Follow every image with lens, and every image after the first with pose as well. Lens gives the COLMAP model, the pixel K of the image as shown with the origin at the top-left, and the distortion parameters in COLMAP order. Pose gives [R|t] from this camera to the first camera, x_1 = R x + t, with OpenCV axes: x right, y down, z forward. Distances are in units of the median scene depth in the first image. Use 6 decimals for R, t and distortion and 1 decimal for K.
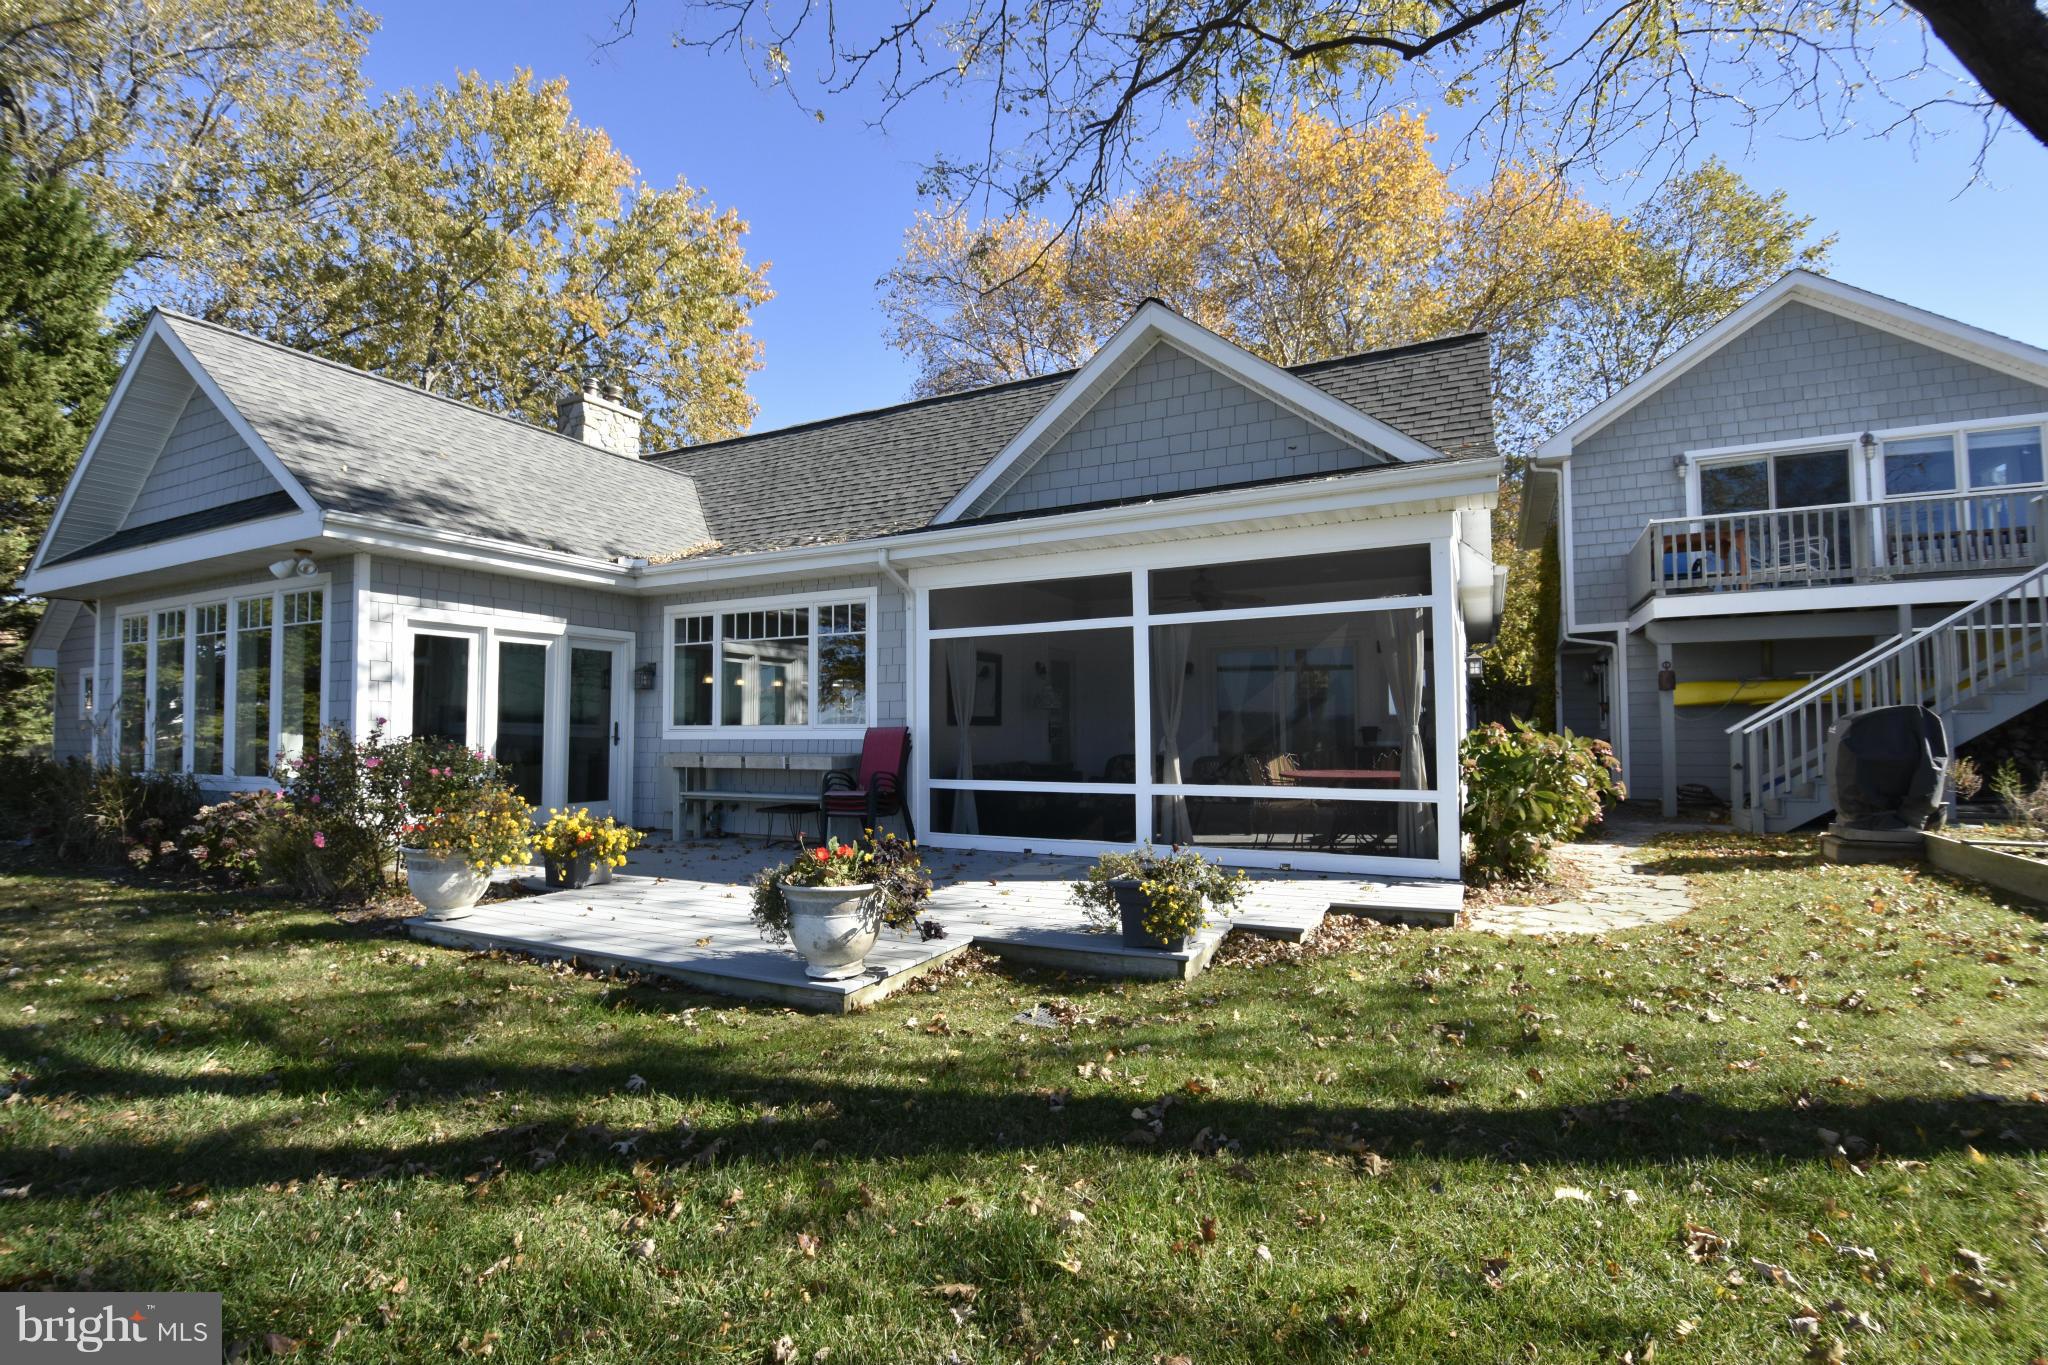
lens RADIAL K [[936.7, 0, 1024.0], [0, 936.7, 682.5], [0, 0, 1]] dist [0.000290, -0.018487]
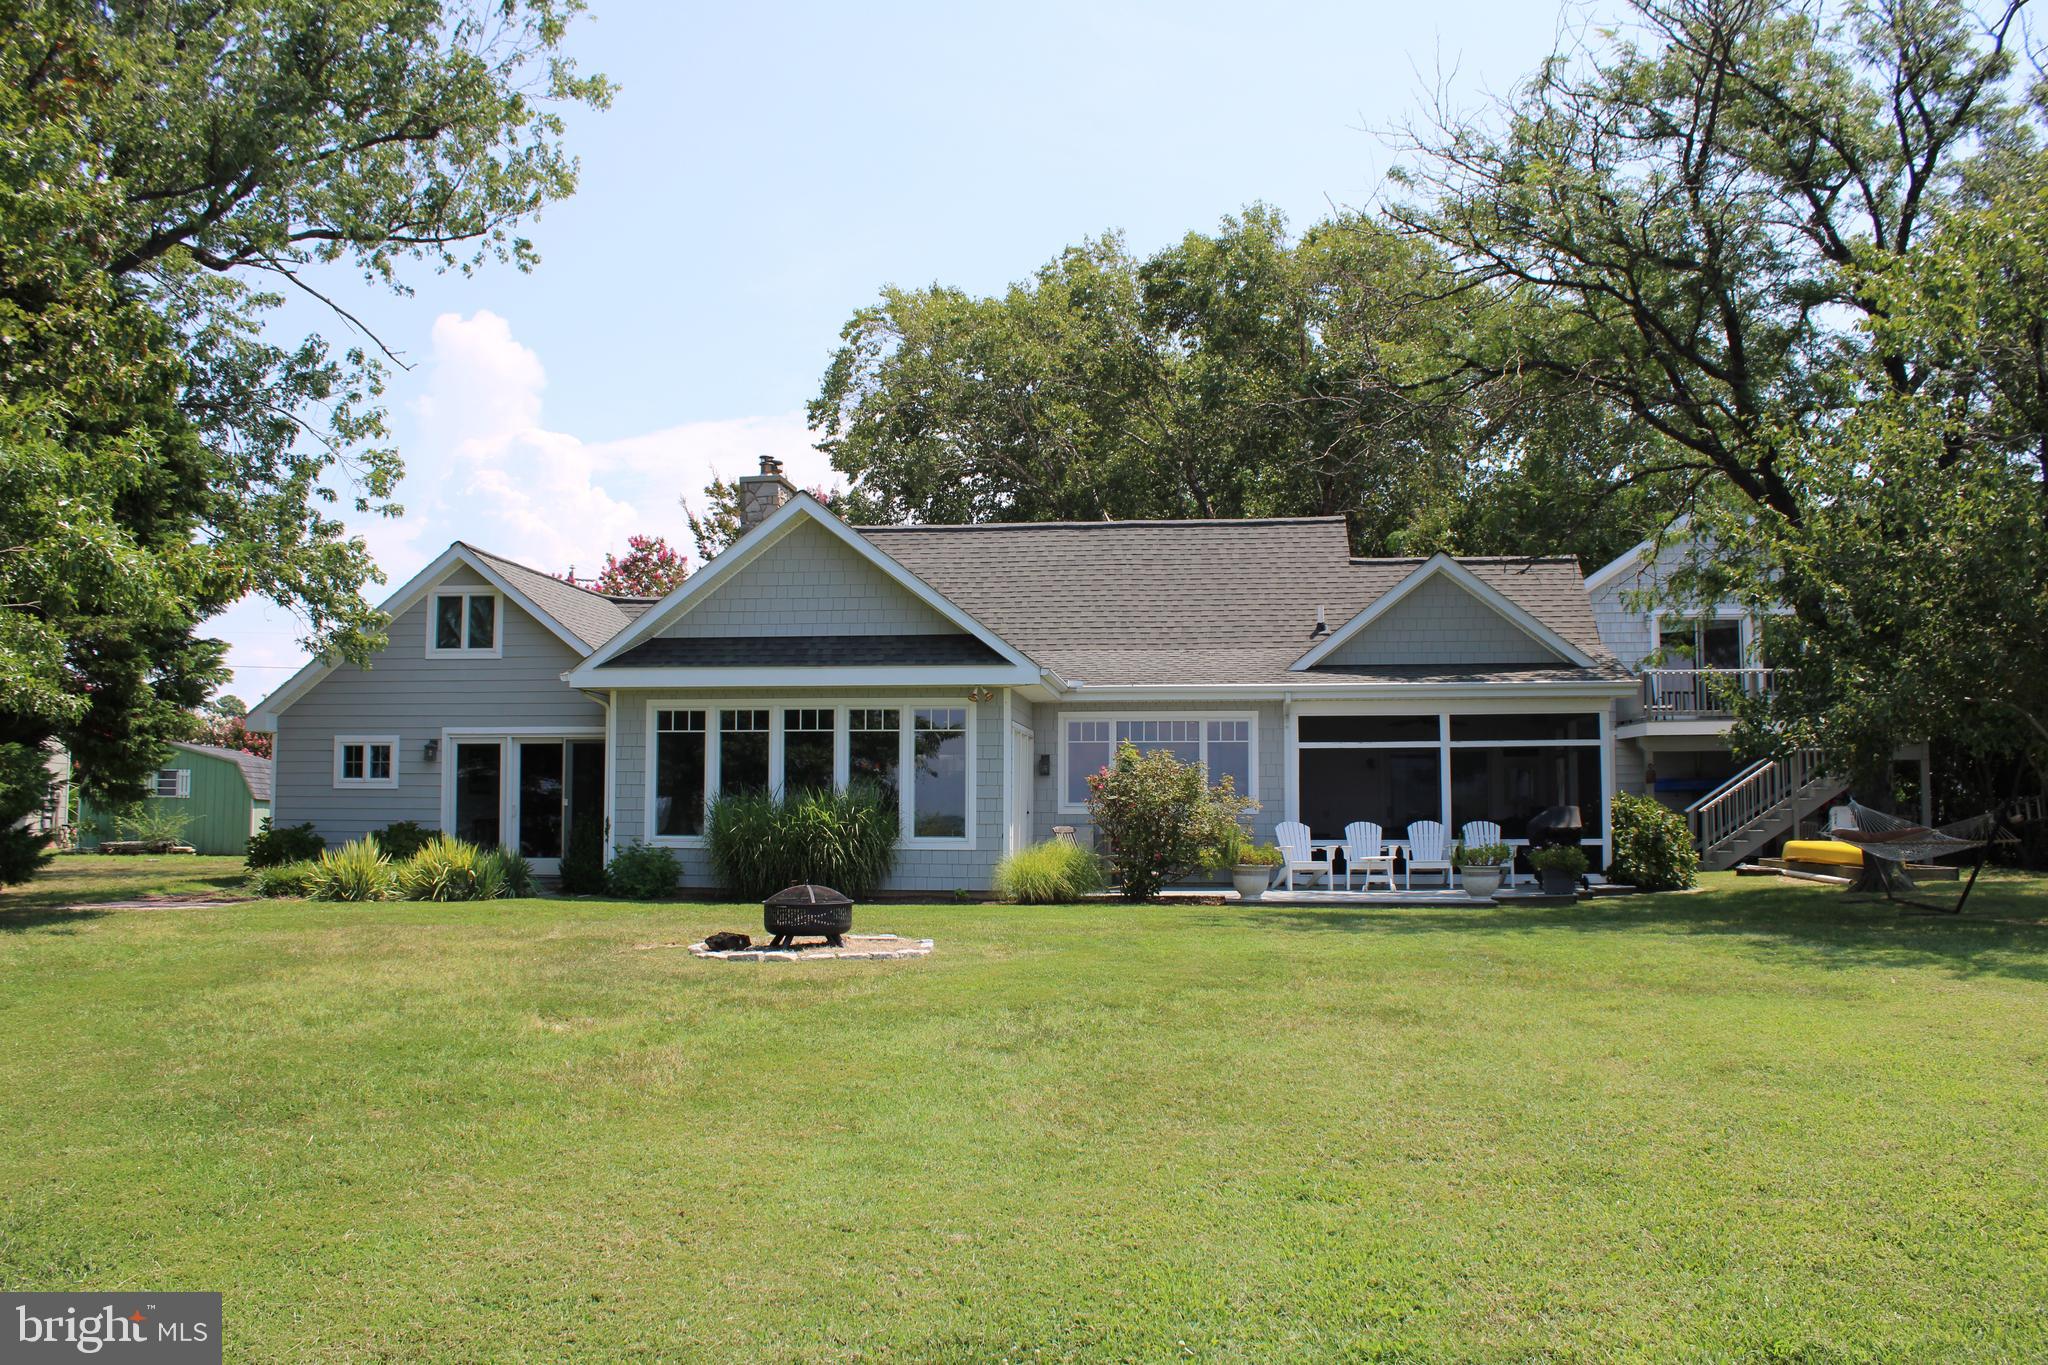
lens RADIAL K [[1718.7, 0, 1024.0], [0, 1718.7, 682.5], [0, 0, 1]] dist [-0.178707, 0.143386]
pose [[0.933283, 0.033592, 0.357567, -1.508808], [-0.025473, 0.999300, -0.027393, -0.065244], [-0.358237, 0.016457, 0.933485, -1.434665]]
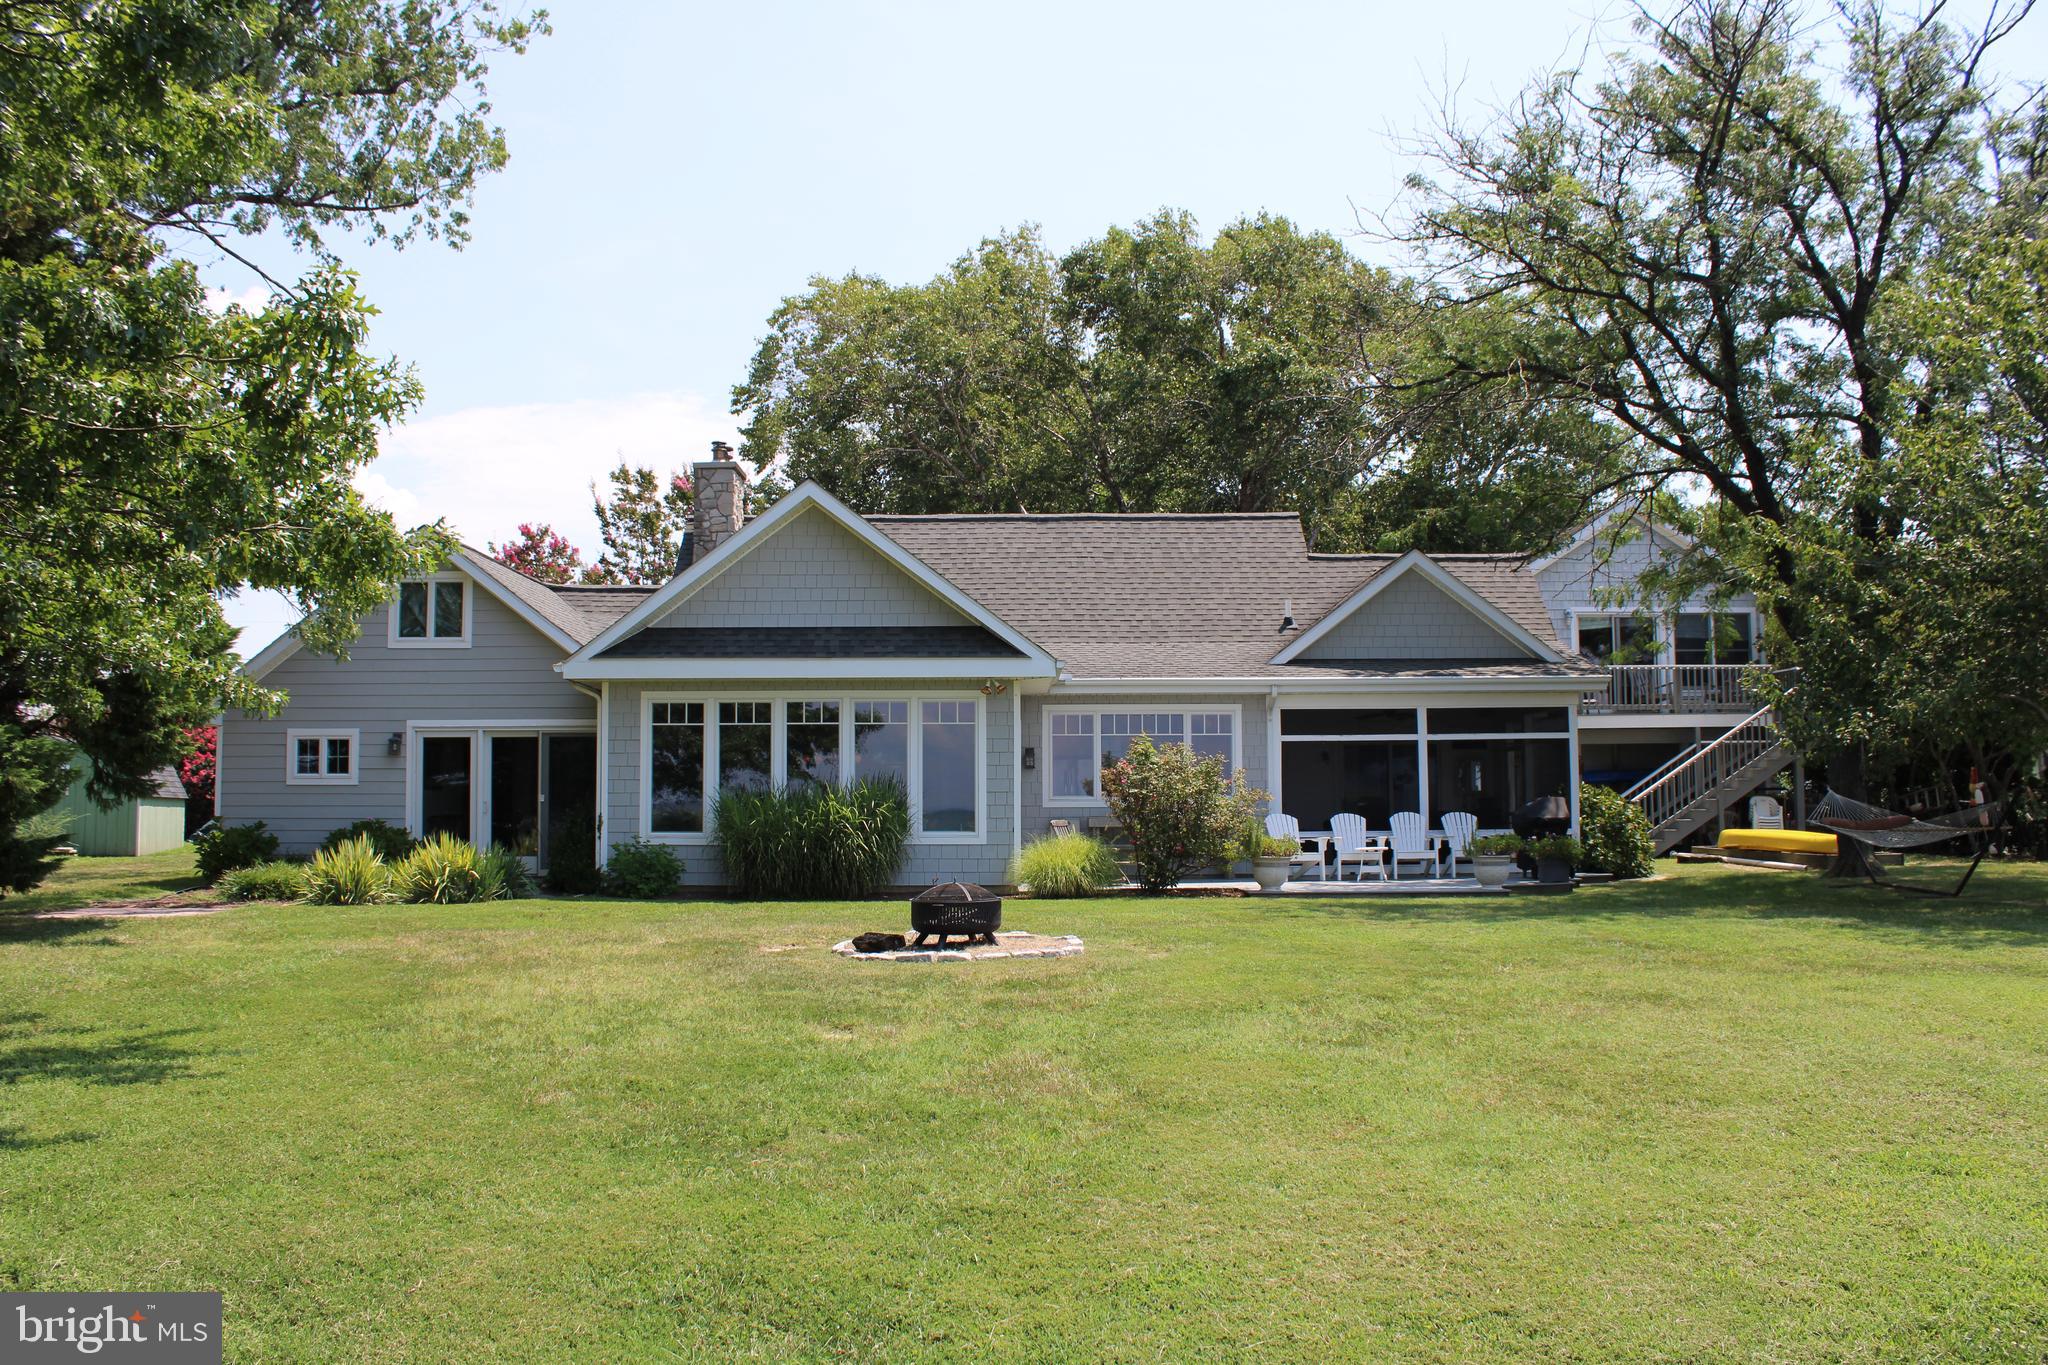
lens RADIAL K [[1718.7, 0, 1024.0], [0, 1718.7, 682.5], [0, 0, 1]] dist [-0.178707, 0.143386]
pose [[0.881868, 0.034869, 0.470205, -1.793581], [-0.025555, 0.999331, -0.026179, -0.057892], [-0.470803, 0.011070, 0.882169, -1.284479]]
